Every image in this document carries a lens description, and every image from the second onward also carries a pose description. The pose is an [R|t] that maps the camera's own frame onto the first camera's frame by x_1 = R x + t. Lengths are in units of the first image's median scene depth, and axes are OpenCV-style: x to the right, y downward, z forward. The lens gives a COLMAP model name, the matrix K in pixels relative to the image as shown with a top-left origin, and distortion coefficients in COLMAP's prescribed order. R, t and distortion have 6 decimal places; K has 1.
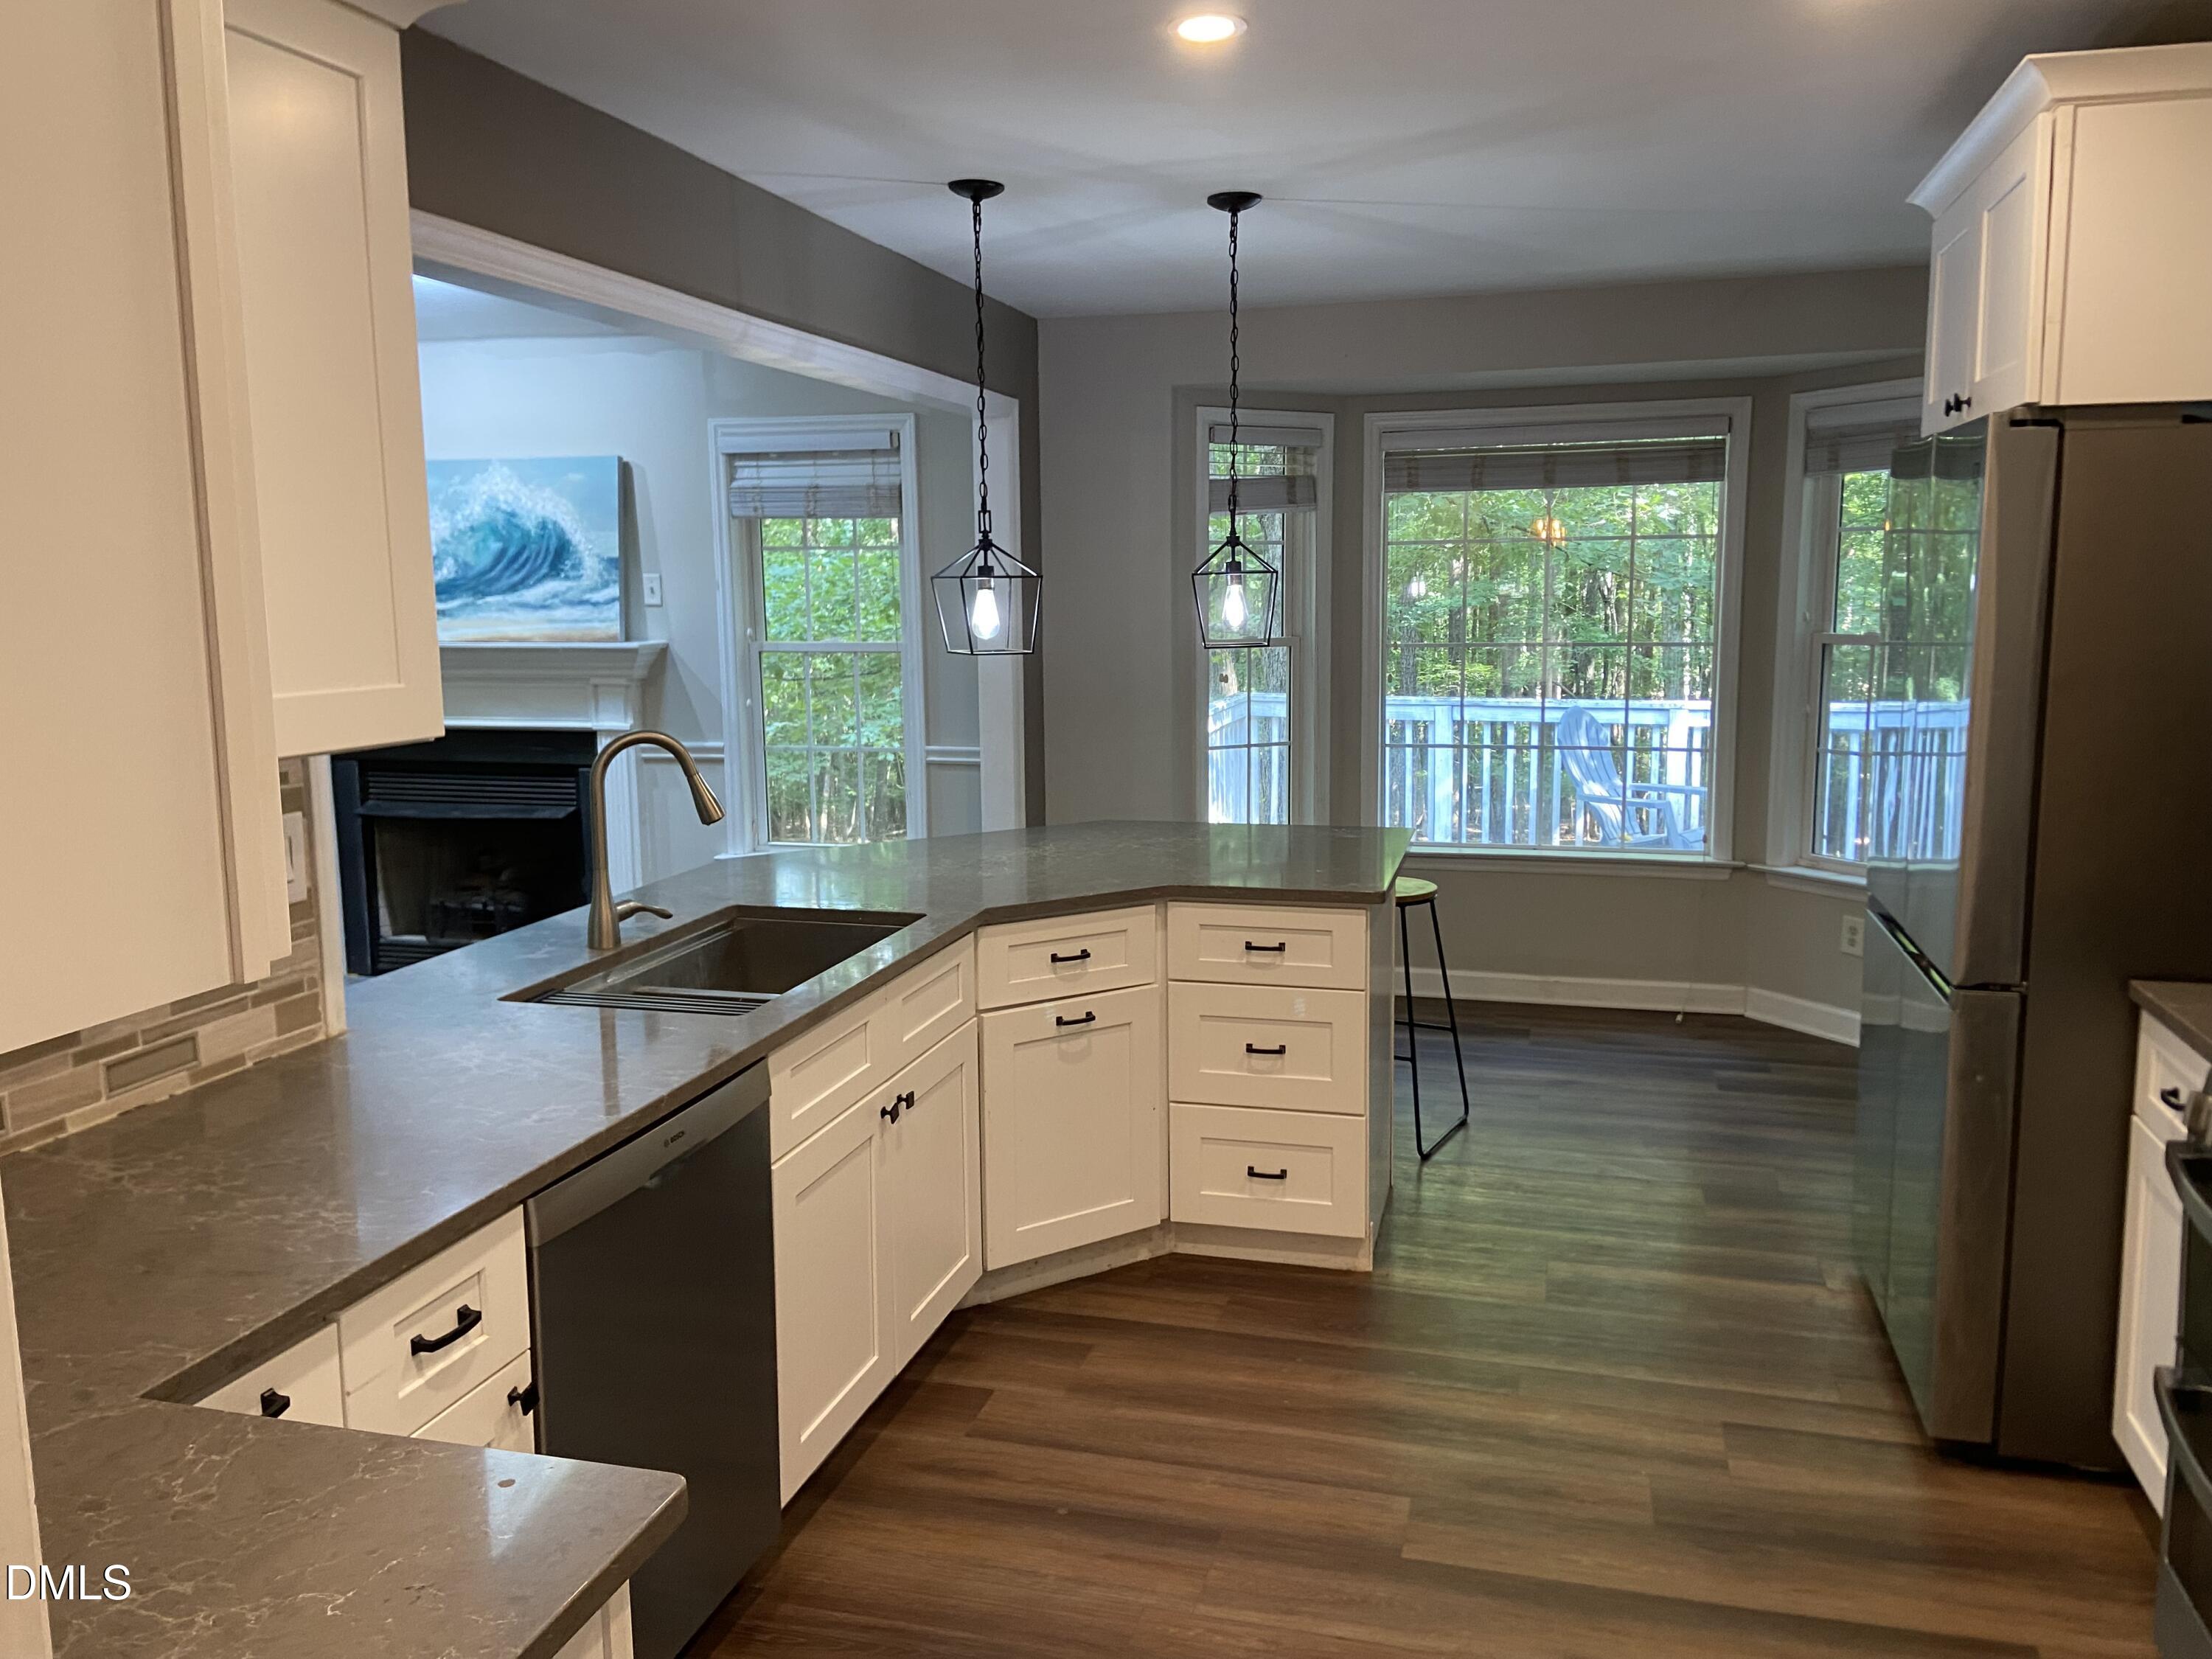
lens RADIAL K [[1687.5, 0, 1106.0], [0, 1687.5, 829.5], [0, 0, 1]] dist [0.084561, -0.124095]
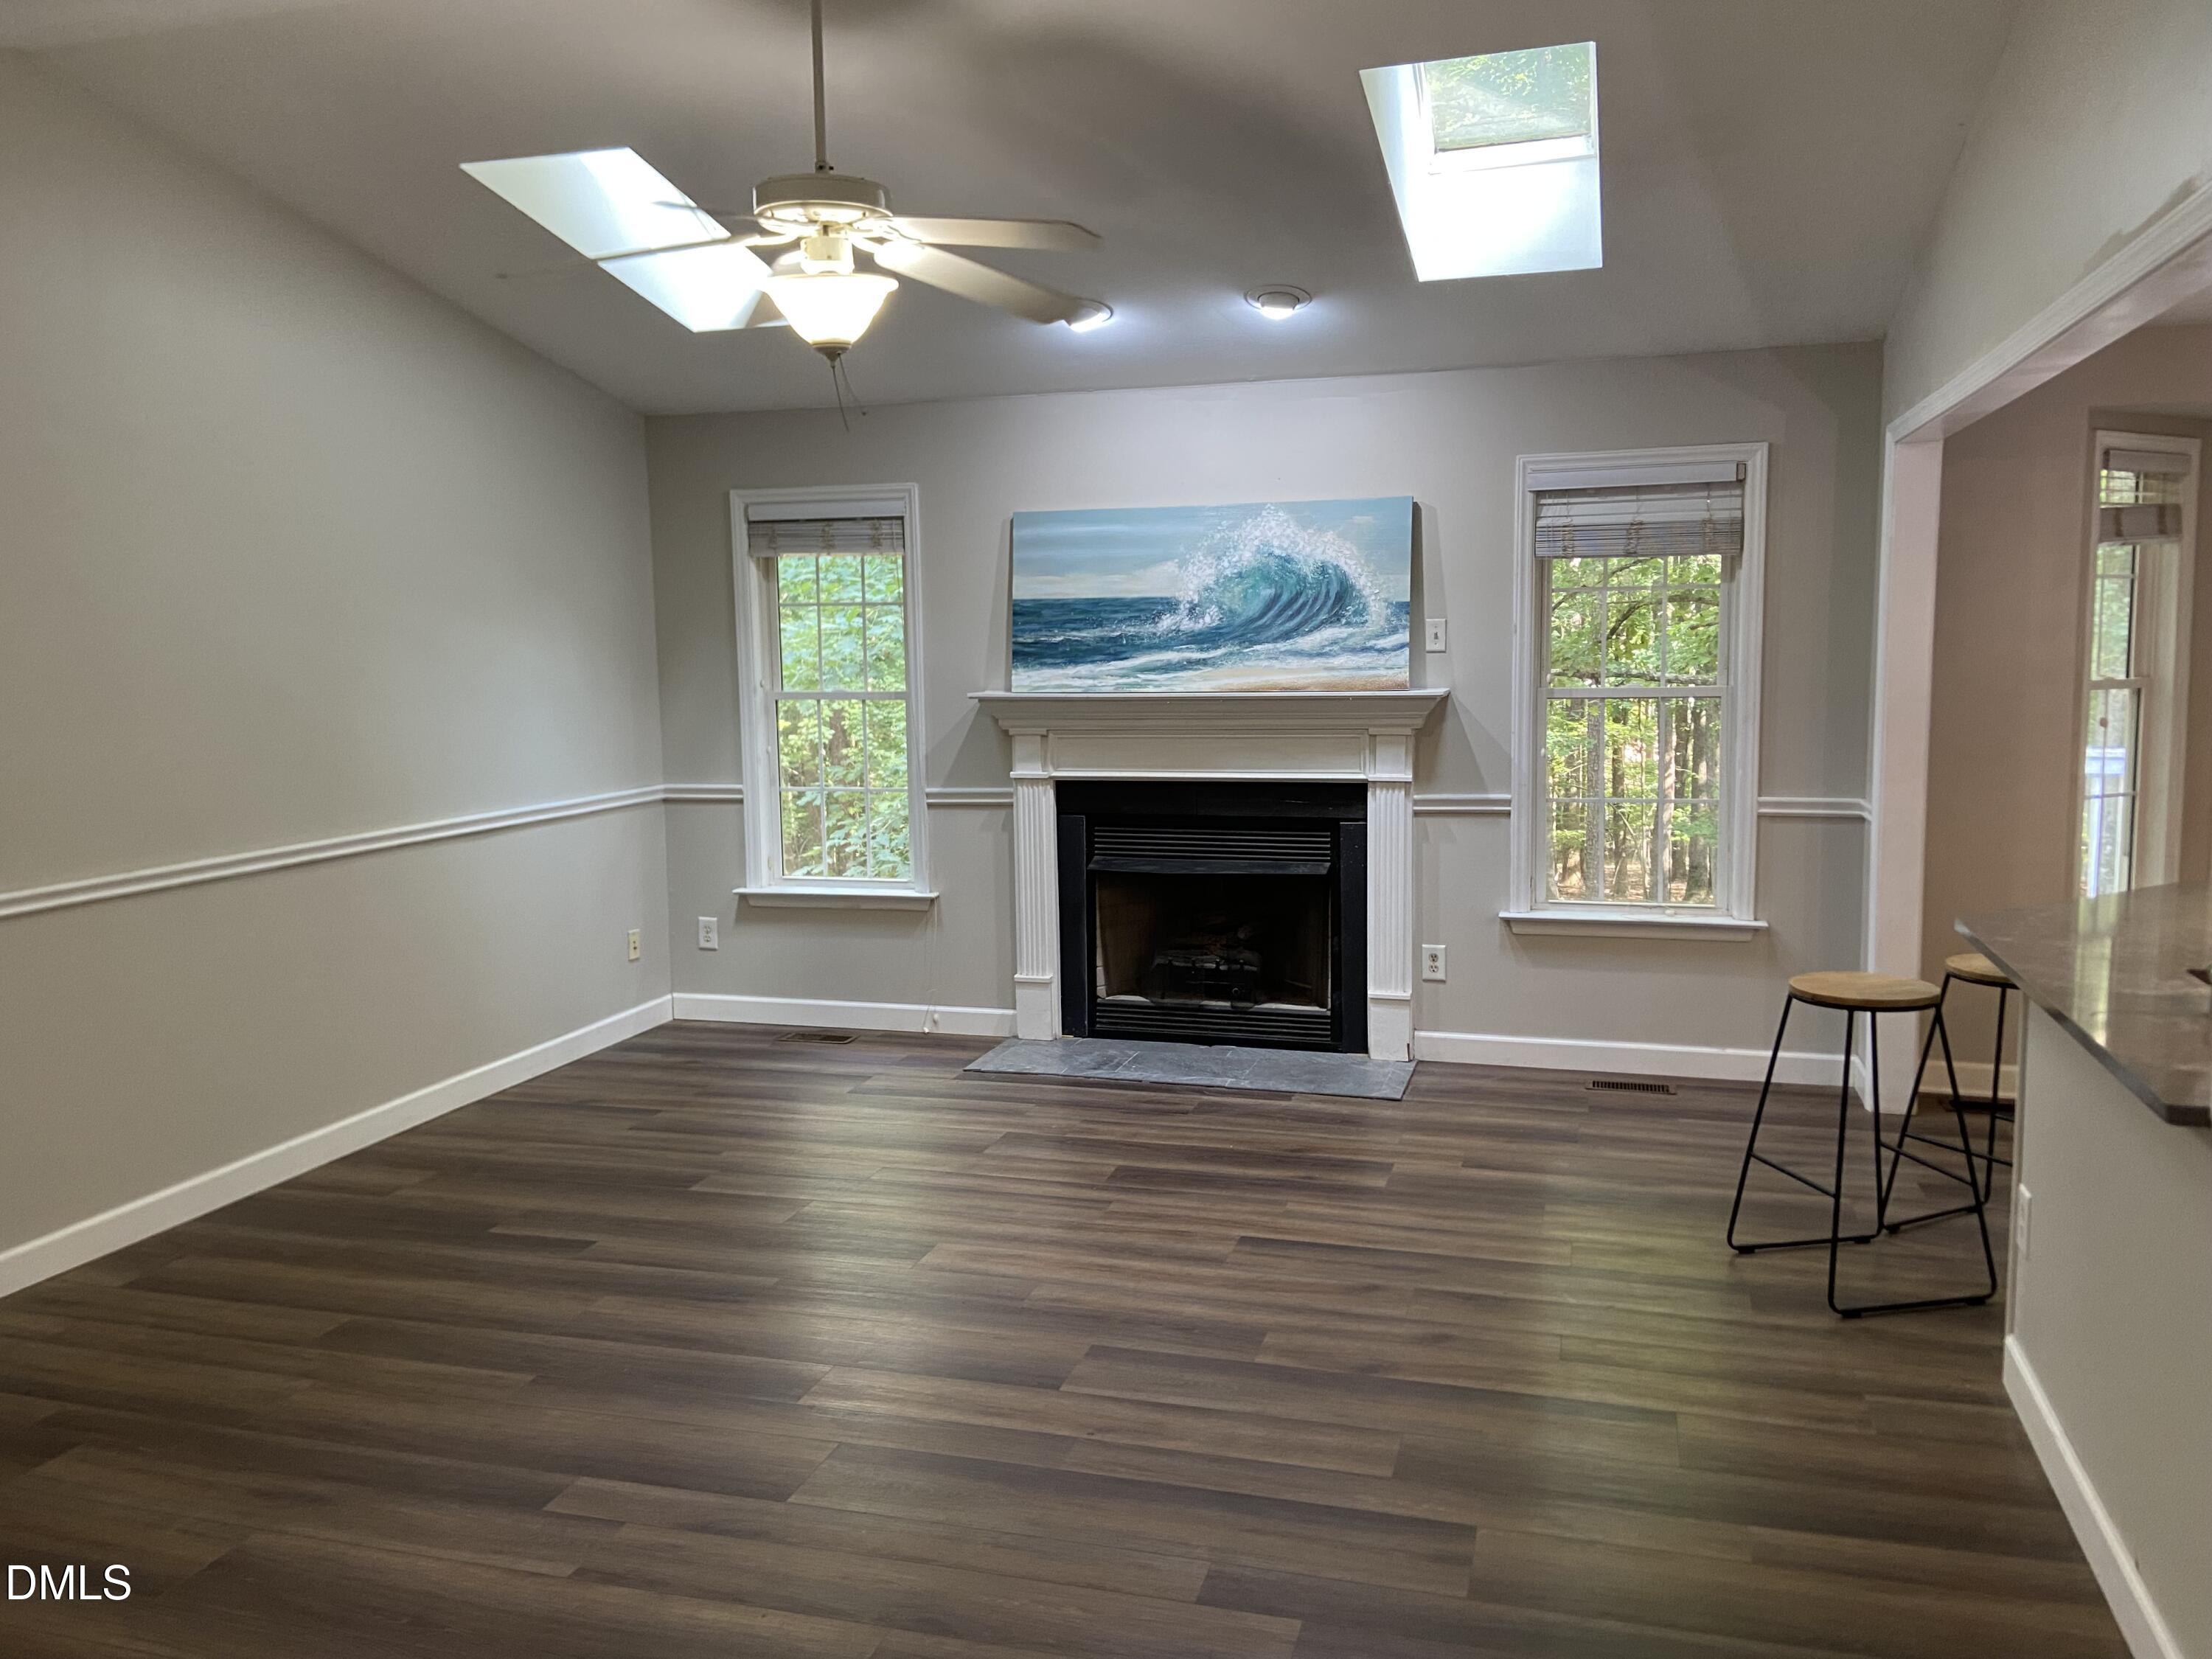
lens RADIAL K [[1687.5, 0, 1106.0], [0, 1687.5, 829.5], [0, 0, 1]] dist [0.084561, -0.124095]
pose [[0.998812, -0.001874, -0.048693, -0.405412], [0.000286, 0.999468, -0.032602, -0.000772], [0.048728, 0.032549, 0.998282, 0.042987]]
